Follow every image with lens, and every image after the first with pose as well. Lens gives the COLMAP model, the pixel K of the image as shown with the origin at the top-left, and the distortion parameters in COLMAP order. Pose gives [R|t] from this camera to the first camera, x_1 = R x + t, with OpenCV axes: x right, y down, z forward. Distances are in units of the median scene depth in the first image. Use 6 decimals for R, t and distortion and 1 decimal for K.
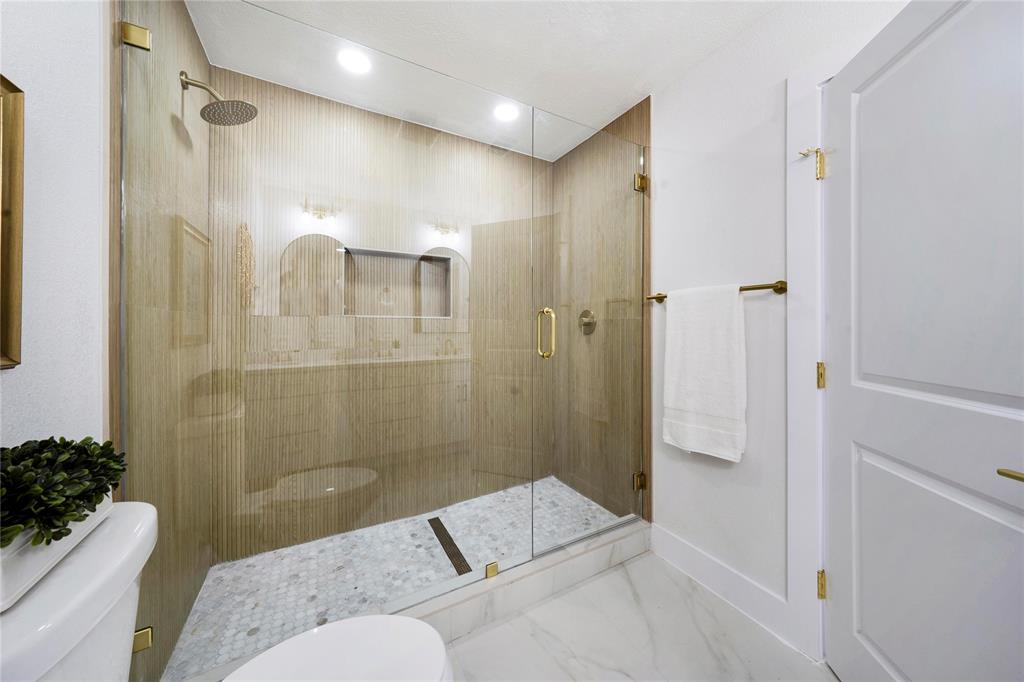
lens RADIAL K [[345.4, 0, 512.9], [0, 345.4, 330.4], [0, 0, 1]] dist [-0.007107, 0.003320]
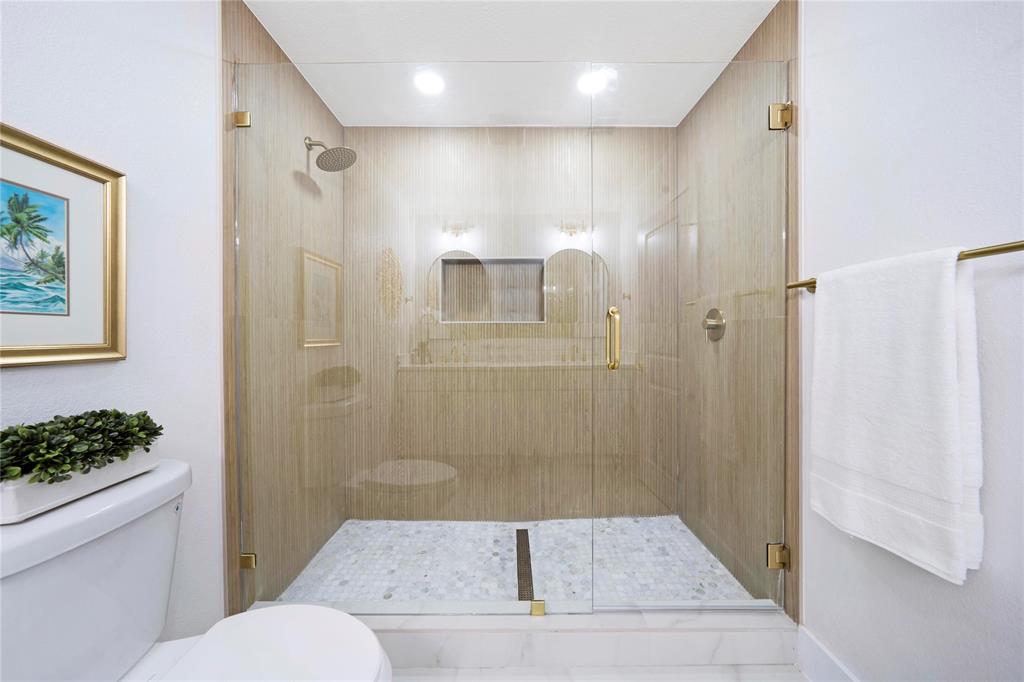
lens RADIAL K [[345.4, 0, 517.0], [0, 345.4, 336.5], [0, 0, 1]] dist [-0.007107, 0.003320]
pose [[0.875662, 0.001304, -0.482922, 0.249753], [0.000179, 0.999995, 0.003024, 0.000558], [0.482924, -0.002735, 0.875658, 0.162104]]
